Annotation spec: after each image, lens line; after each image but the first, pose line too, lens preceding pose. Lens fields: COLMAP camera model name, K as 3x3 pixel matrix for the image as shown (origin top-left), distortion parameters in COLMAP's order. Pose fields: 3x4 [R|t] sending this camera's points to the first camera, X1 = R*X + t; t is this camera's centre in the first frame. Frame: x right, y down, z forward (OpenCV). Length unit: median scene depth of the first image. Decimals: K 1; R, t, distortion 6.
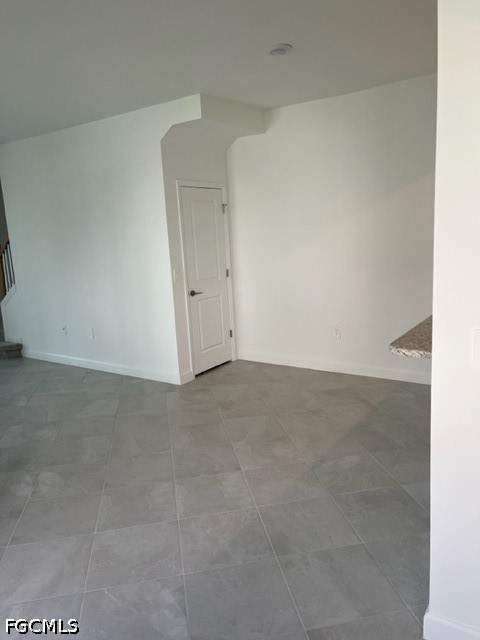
lens RADIAL K [[488.6, 0, 240.0], [0, 488.6, 320.0], [0, 0, 1]] dist [0.005880, 0.000371]
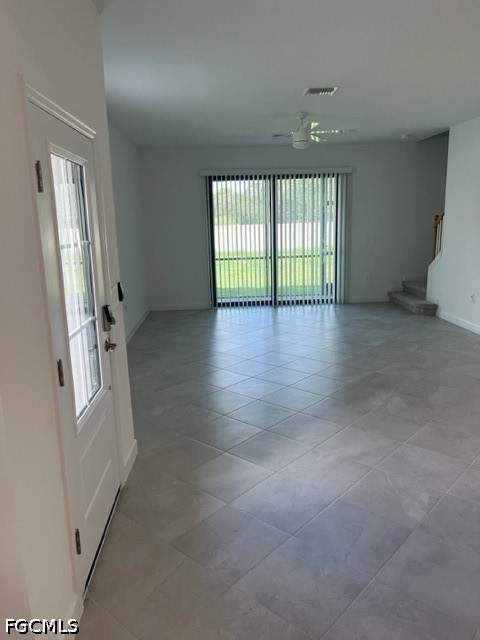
lens RADIAL K [[488.6, 0, 240.0], [0, 488.6, 320.0], [0, 0, 1]] dist [0.005880, 0.000371]
pose [[0.612307, 0.199693, -0.764986, 0.274144], [-0.151596, 0.979277, 0.134292, 0.000769], [0.775950, 0.033740, 0.629891, -0.132692]]
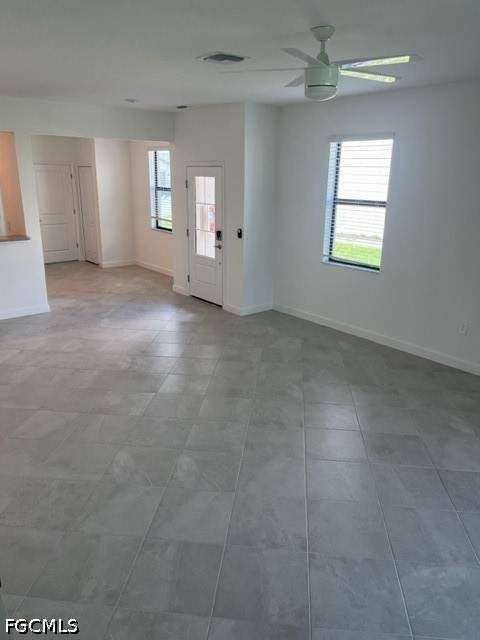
lens RADIAL K [[488.6, 0, 240.0], [0, 488.6, 320.0], [0, 0, 1]] dist [0.005880, 0.000371]
pose [[-0.955414, -0.036959, 0.292947, -1.107473], [0.101110, 0.891202, 0.442194, -0.429707], [-0.277418, 0.452098, -0.847730, 1.988840]]
